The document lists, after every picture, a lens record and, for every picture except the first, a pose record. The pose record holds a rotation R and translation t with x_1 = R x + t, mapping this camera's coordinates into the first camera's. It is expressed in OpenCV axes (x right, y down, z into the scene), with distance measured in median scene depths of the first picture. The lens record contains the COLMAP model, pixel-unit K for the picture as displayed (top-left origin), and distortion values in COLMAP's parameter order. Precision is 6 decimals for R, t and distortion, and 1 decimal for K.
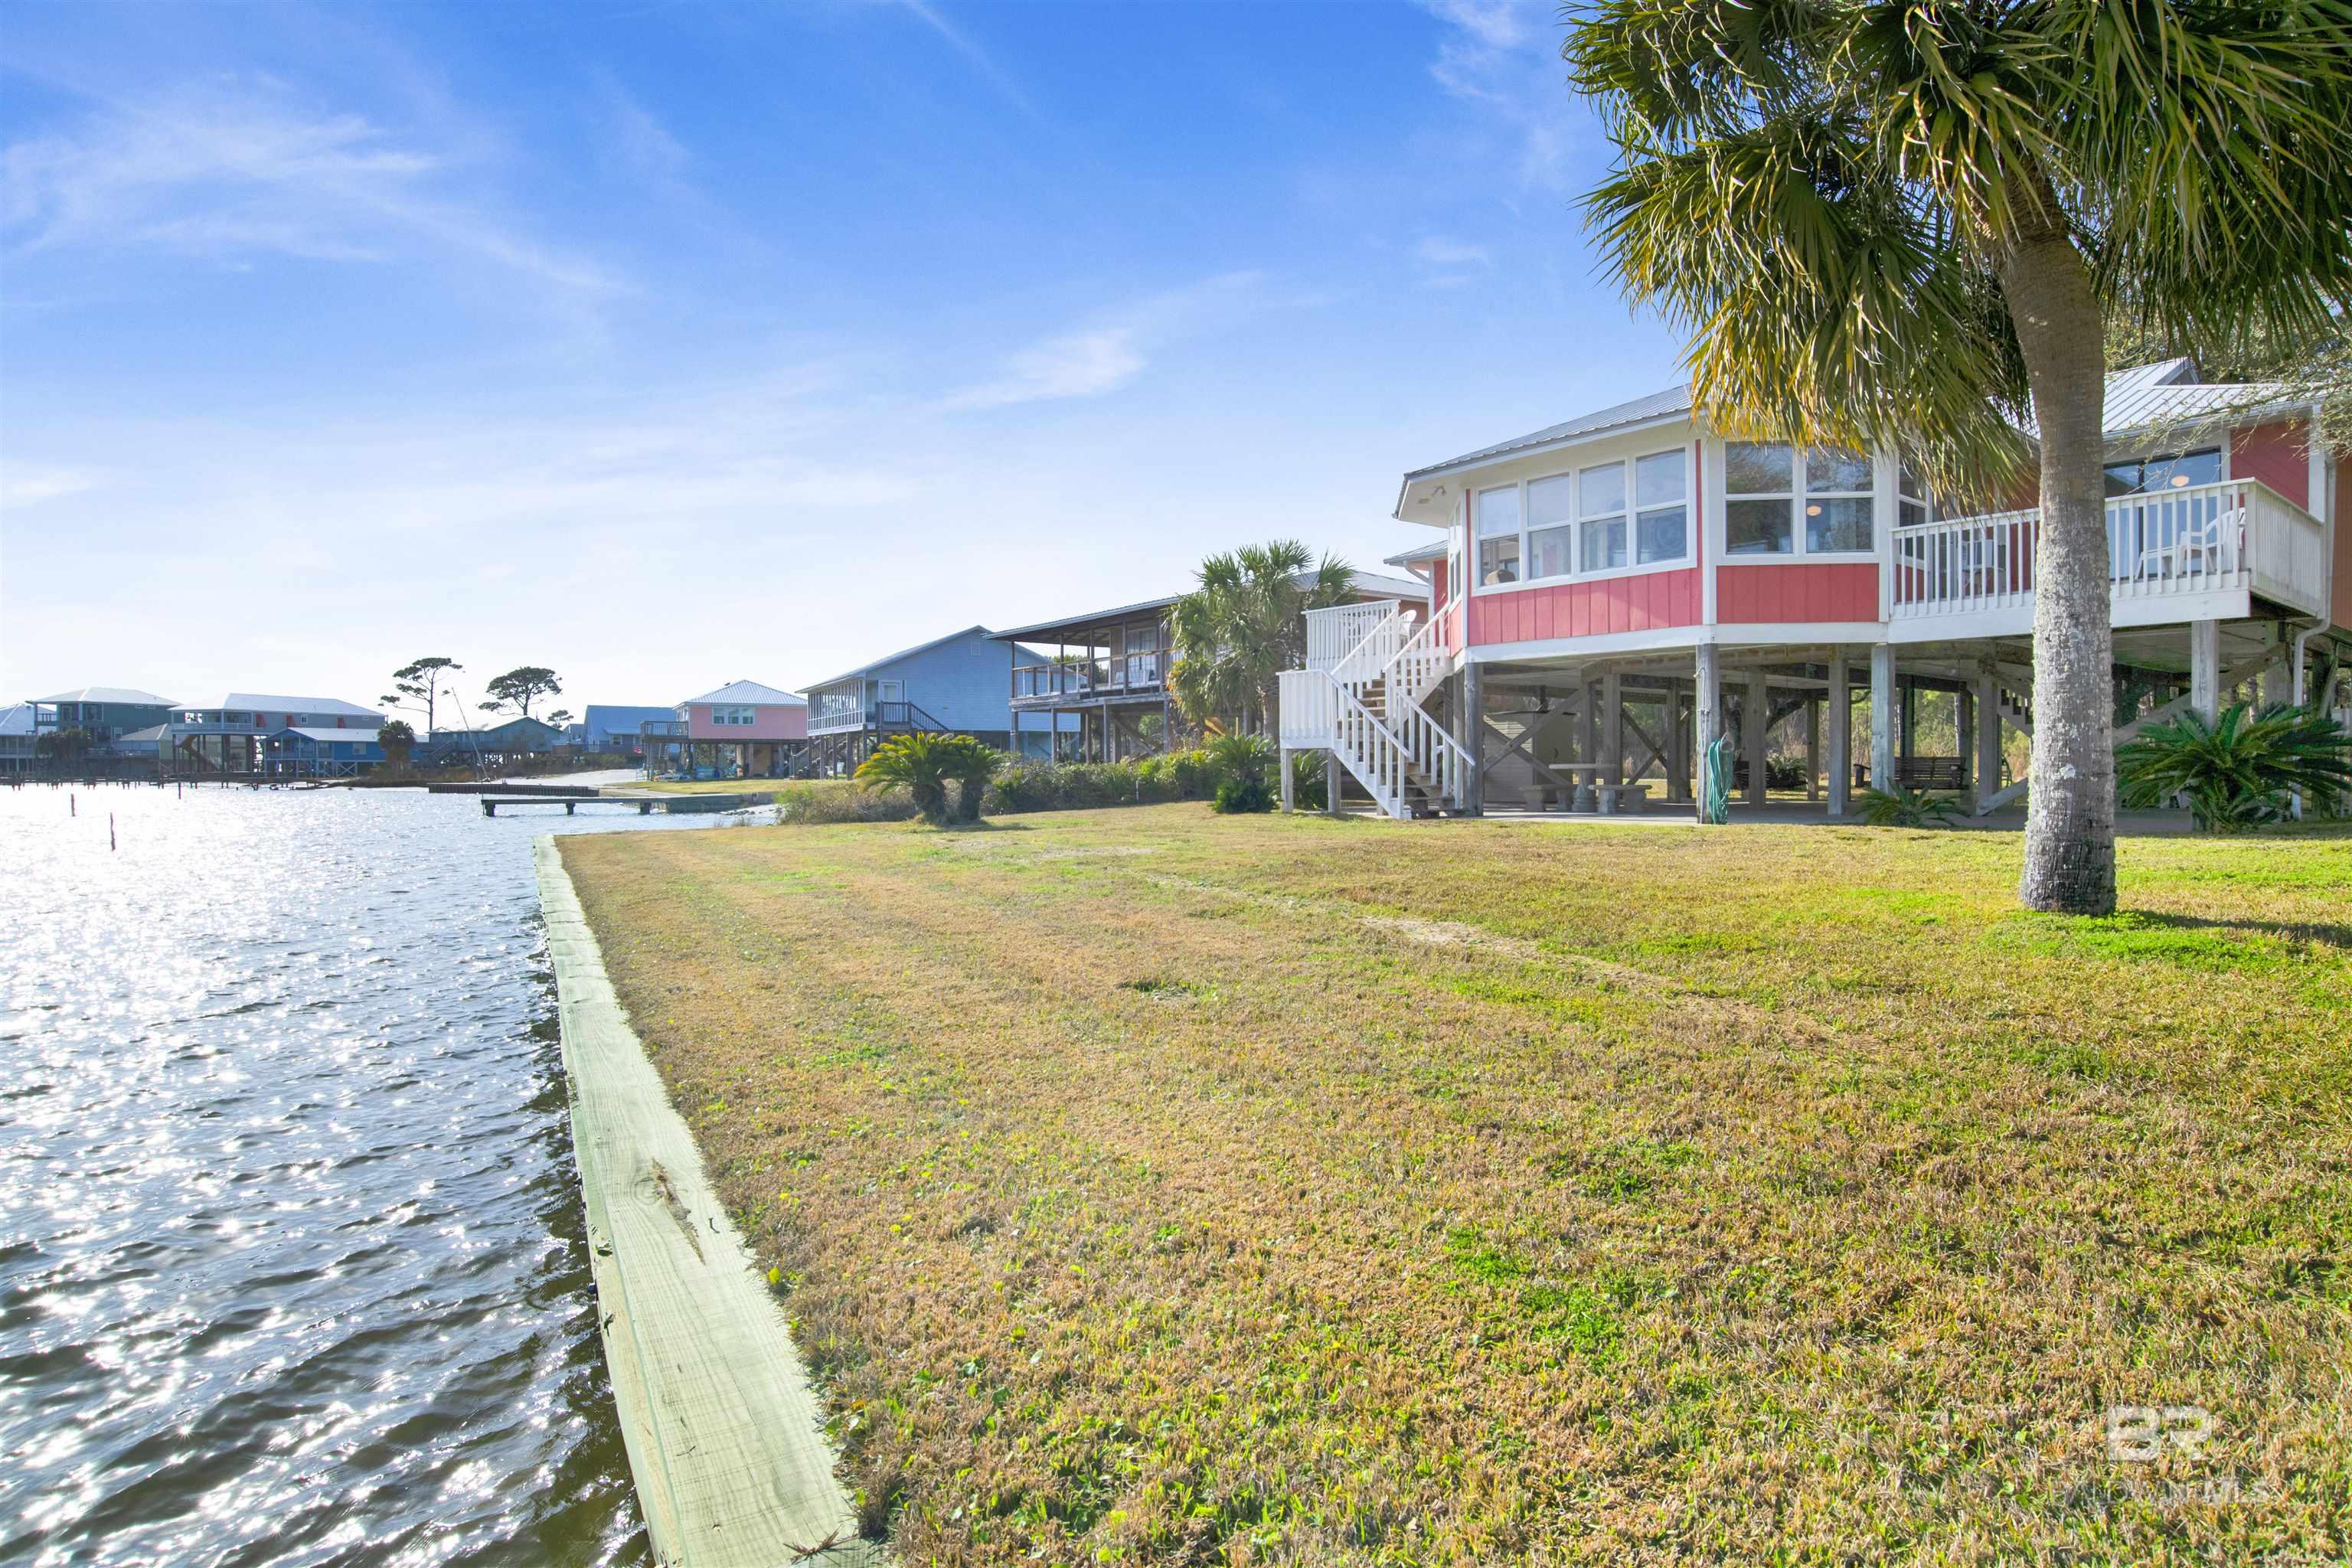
lens RADIAL K [[1225.5, 0, 1163.4], [0, 1225.5, 773.5], [0, 0, 1]] dist [-0.071448, 0.023367]
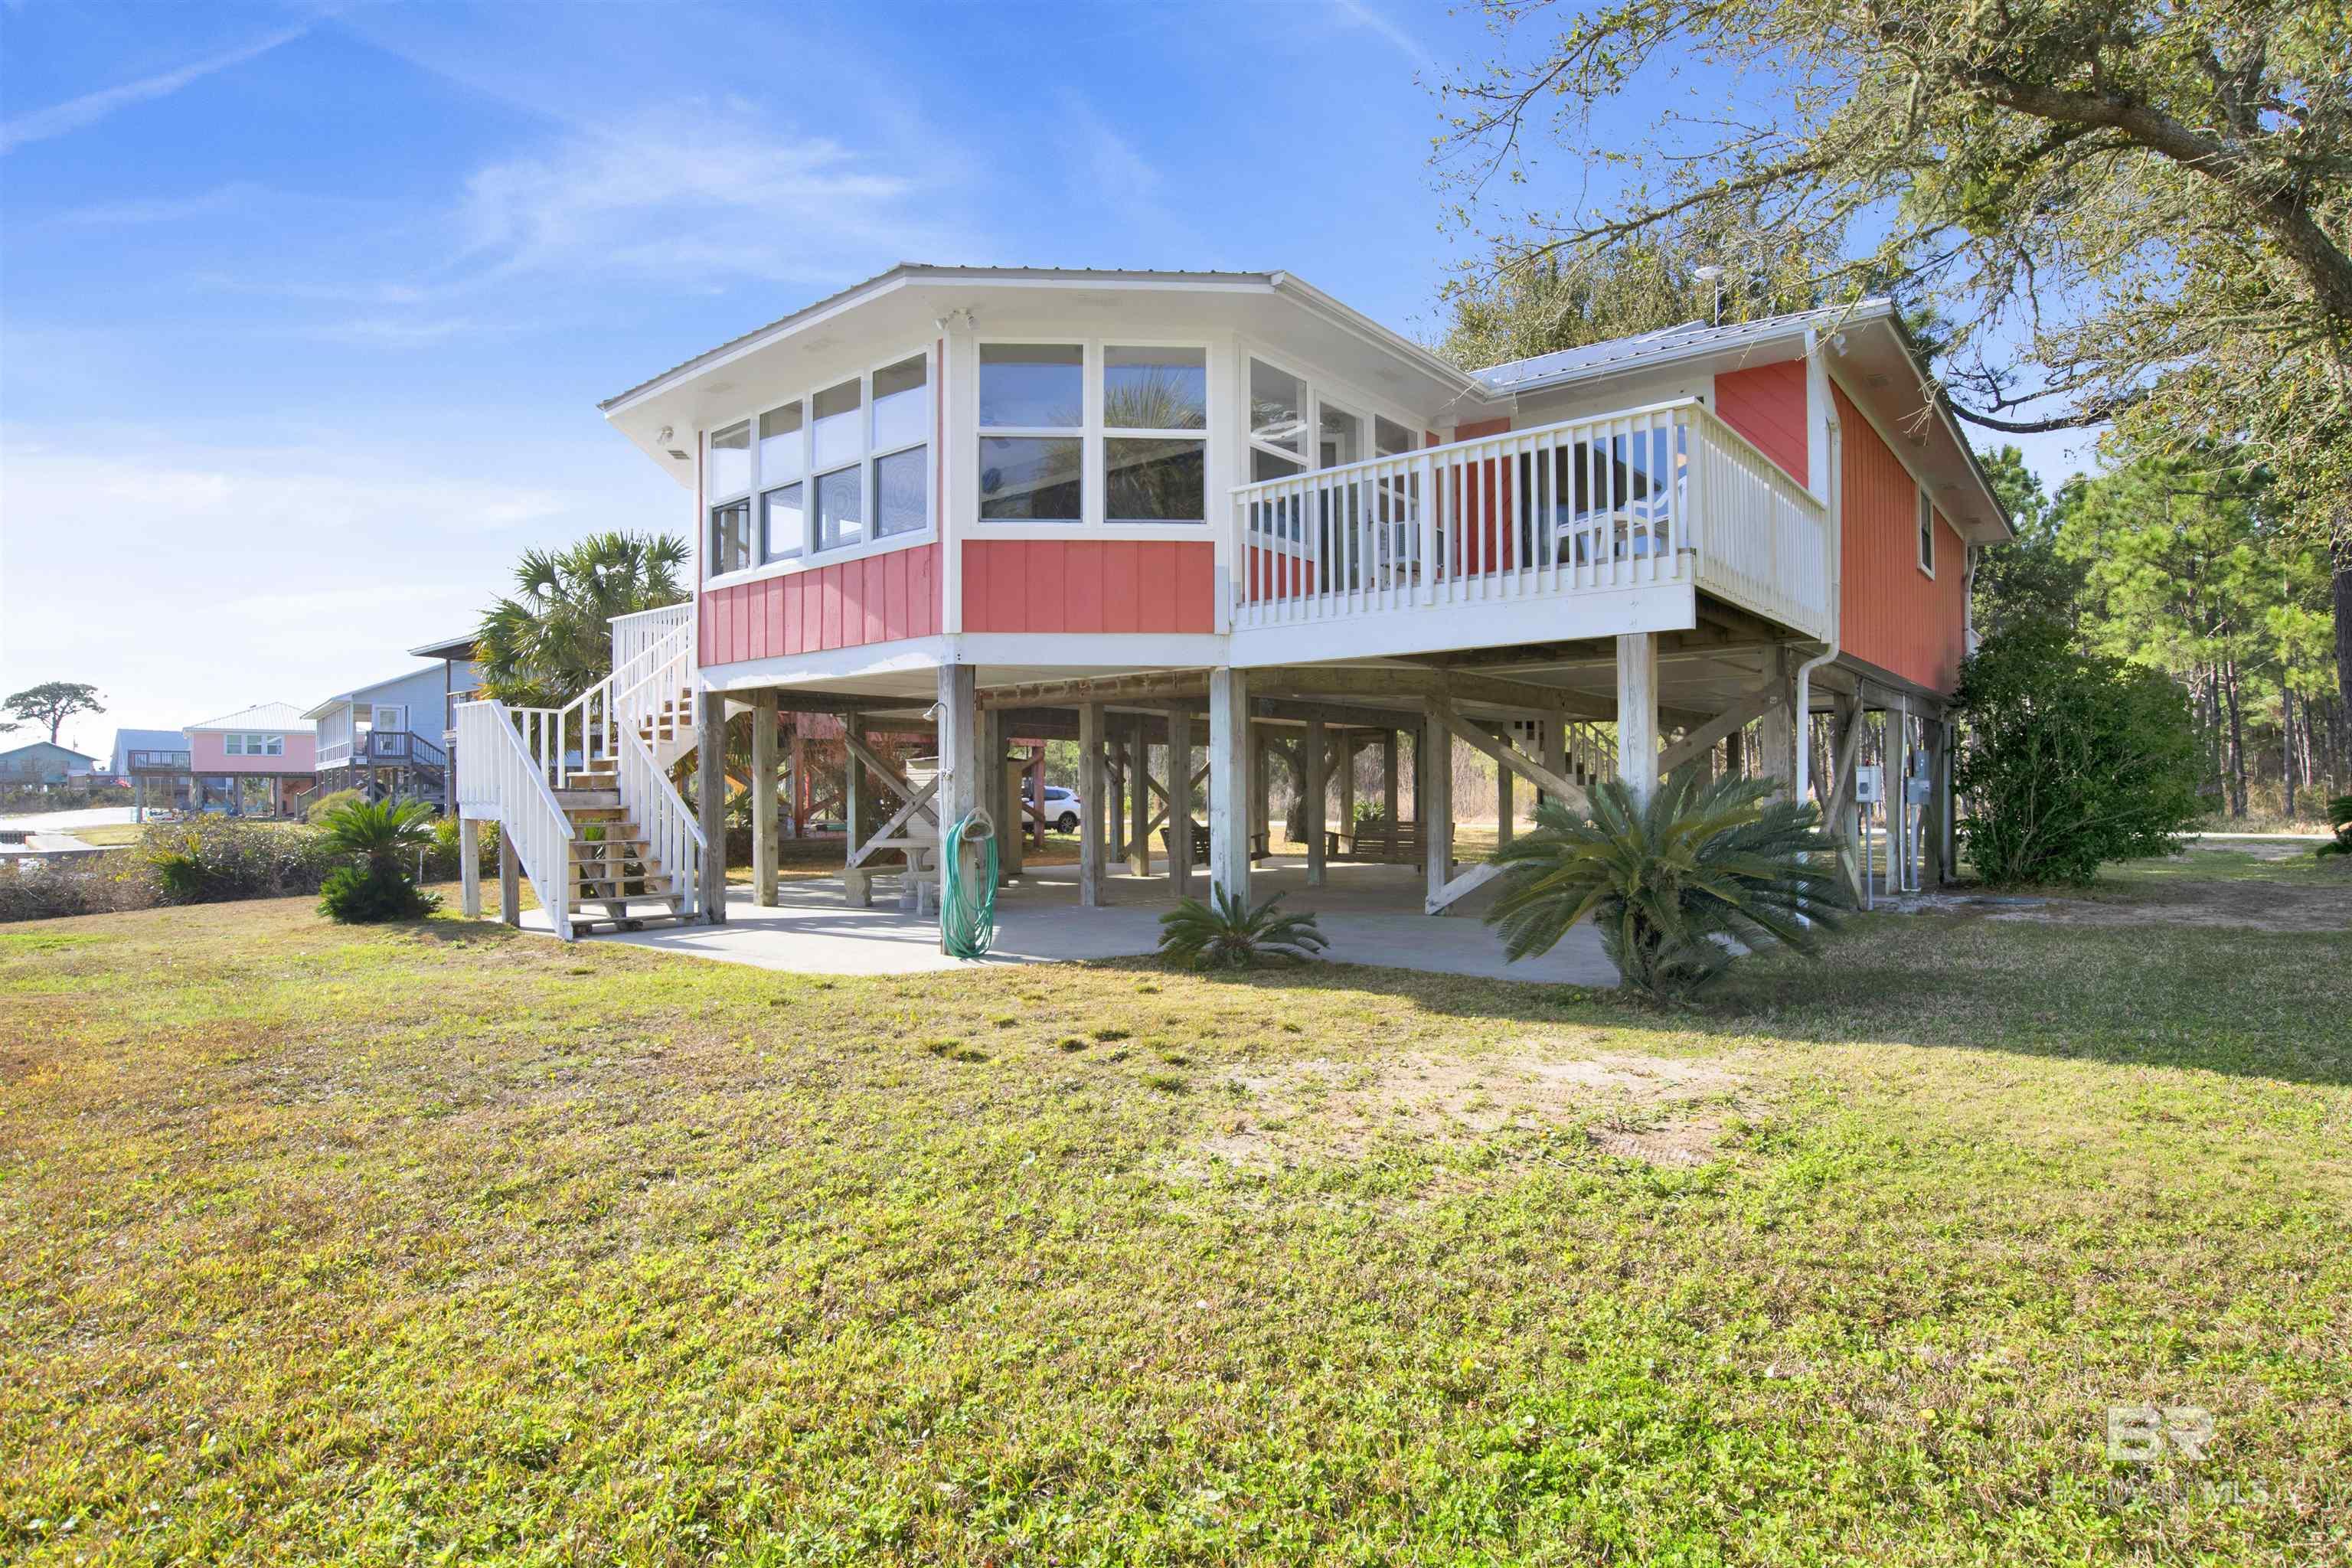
lens RADIAL K [[1225.5, 0, 1163.4], [0, 1225.5, 773.5], [0, 0, 1]] dist [-0.071448, 0.023367]
pose [[0.975274, 0.002296, 0.220986, 0.418734], [0.002785, 0.999739, -0.022679, -0.036945], [-0.220980, 0.022734, 0.975013, 0.365225]]
